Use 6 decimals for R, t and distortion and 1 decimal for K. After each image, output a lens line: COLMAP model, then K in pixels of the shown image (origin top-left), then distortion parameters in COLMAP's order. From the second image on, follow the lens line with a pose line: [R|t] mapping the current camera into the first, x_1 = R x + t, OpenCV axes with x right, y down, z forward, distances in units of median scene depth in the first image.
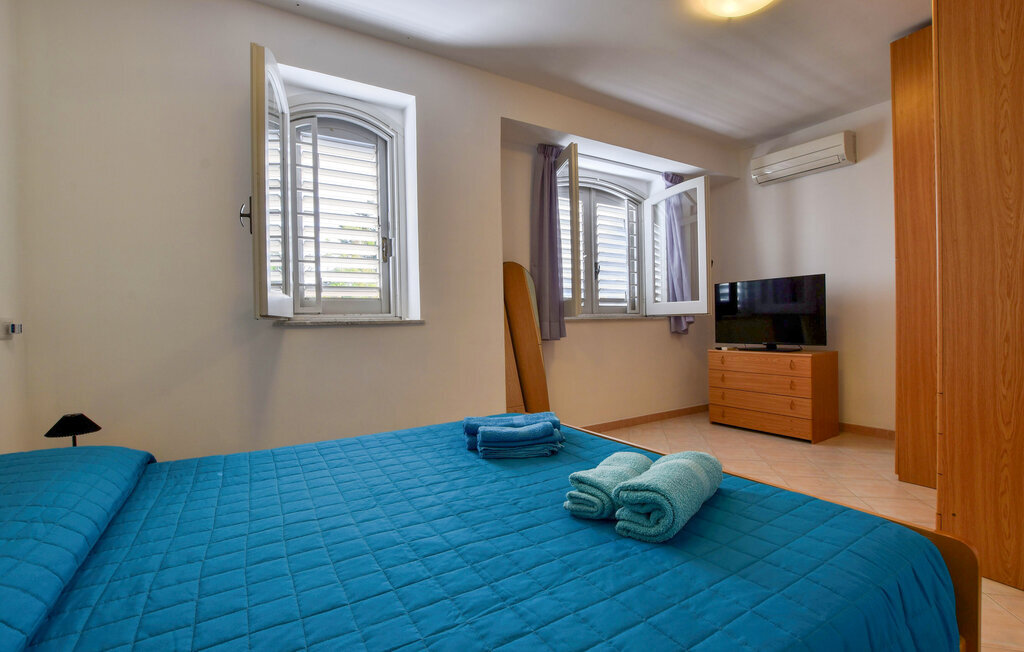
lens RADIAL K [[463.5, 0, 516.0], [0, 463.5, 321.9], [0, 0, 1]] dist [-0.000785, 0.000424]
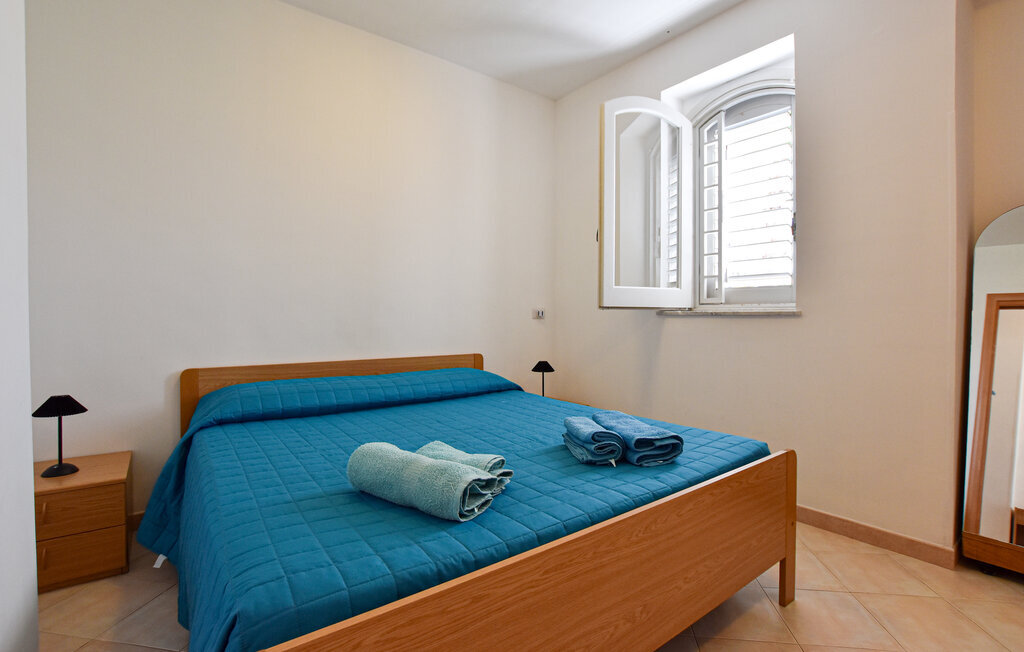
lens RADIAL K [[463.5, 0, 516.0], [0, 463.5, 321.9], [0, 0, 1]] dist [-0.000785, 0.000424]
pose [[0.102603, 0.035858, -0.994076, 0.552970], [-0.004367, 0.999357, 0.035598, -0.012788], [0.994713, 0.000689, 0.102694, 0.447472]]
